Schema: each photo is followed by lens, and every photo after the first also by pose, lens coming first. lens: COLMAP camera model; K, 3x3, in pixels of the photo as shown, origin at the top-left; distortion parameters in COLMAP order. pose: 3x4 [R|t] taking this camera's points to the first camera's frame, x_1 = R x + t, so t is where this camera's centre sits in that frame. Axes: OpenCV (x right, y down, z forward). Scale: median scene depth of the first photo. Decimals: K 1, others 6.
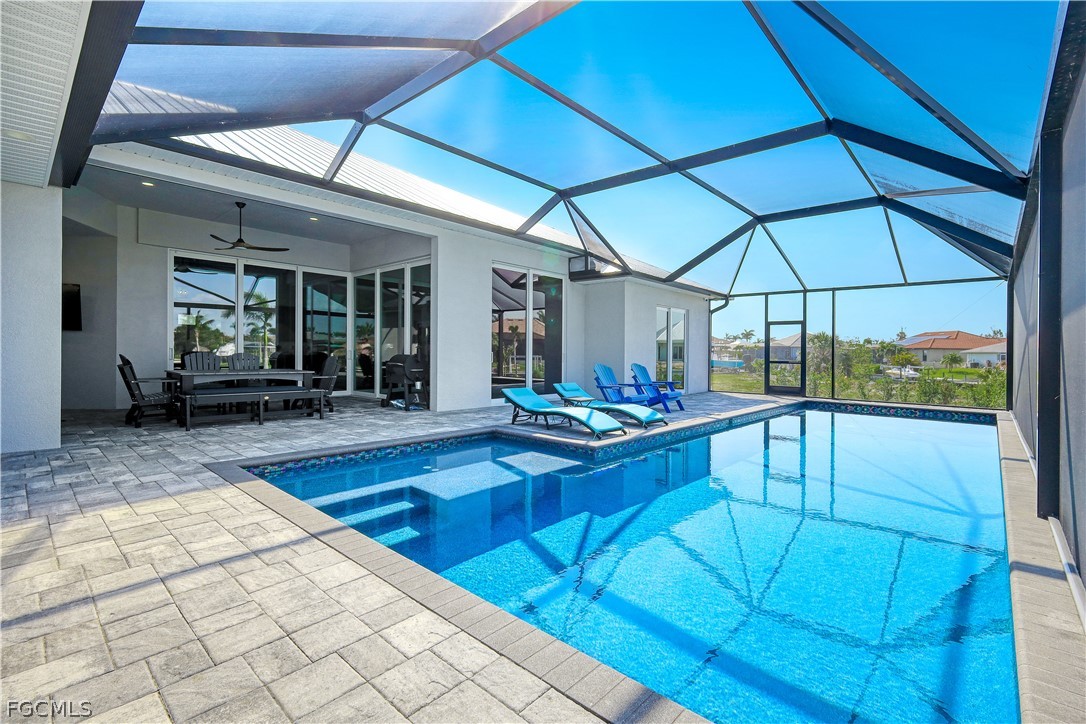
lens RADIAL K [[479.4, 0, 546.1], [0, 479.4, 356.9], [0, 0, 1]] dist [0.005926, -0.000327]
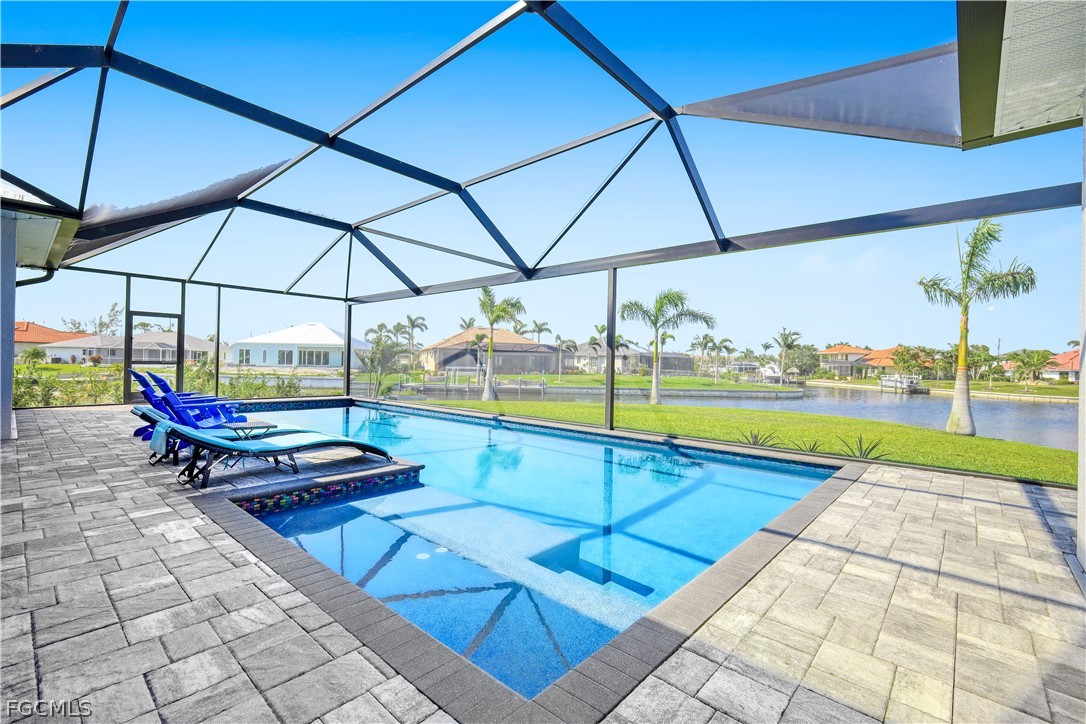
lens RADIAL K [[479.4, 0, 542.2], [0, 479.4, 360.3], [0, 0, 1]] dist [0.005926, -0.000327]
pose [[-0.005641, -0.005751, 0.999968, -1.557946], [-0.013312, 0.999895, 0.005675, -0.027383], [-0.999895, -0.013280, -0.005716, 1.575204]]
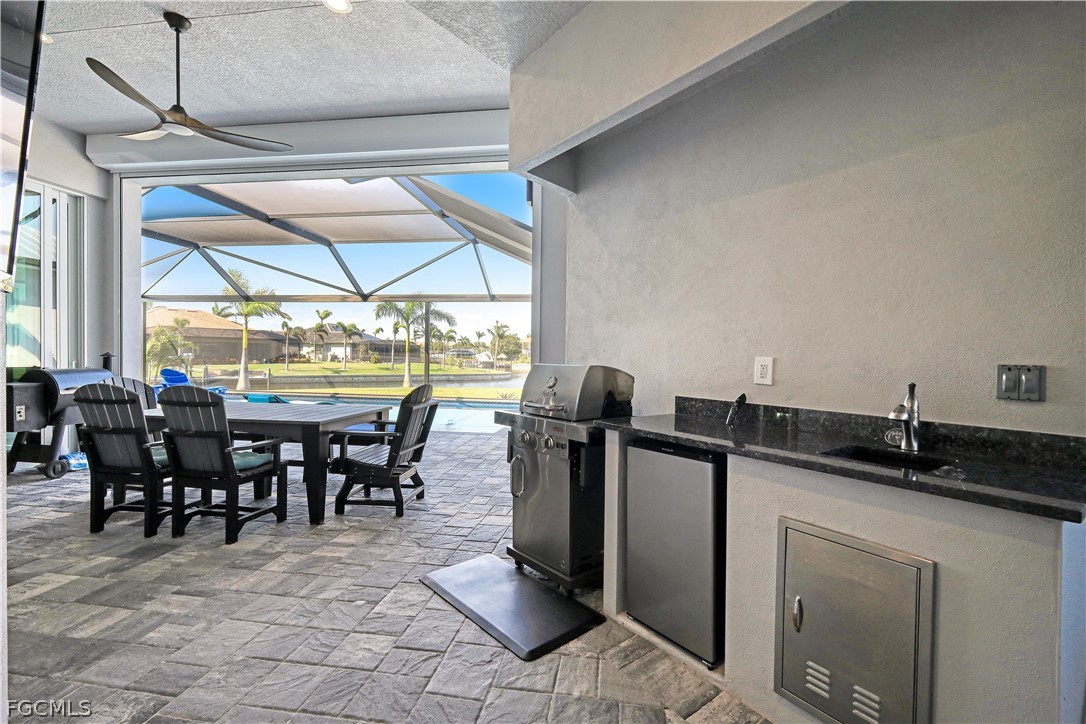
lens RADIAL K [[479.4, 0, 540.1], [0, 479.4, 359.7], [0, 0, 1]] dist [0.005926, -0.000327]
pose [[-0.539611, -0.028705, 0.841425, -2.313773], [-0.015338, 0.999588, 0.024264, -0.064105], [-0.841775, 0.000188, -0.539829, 2.083995]]
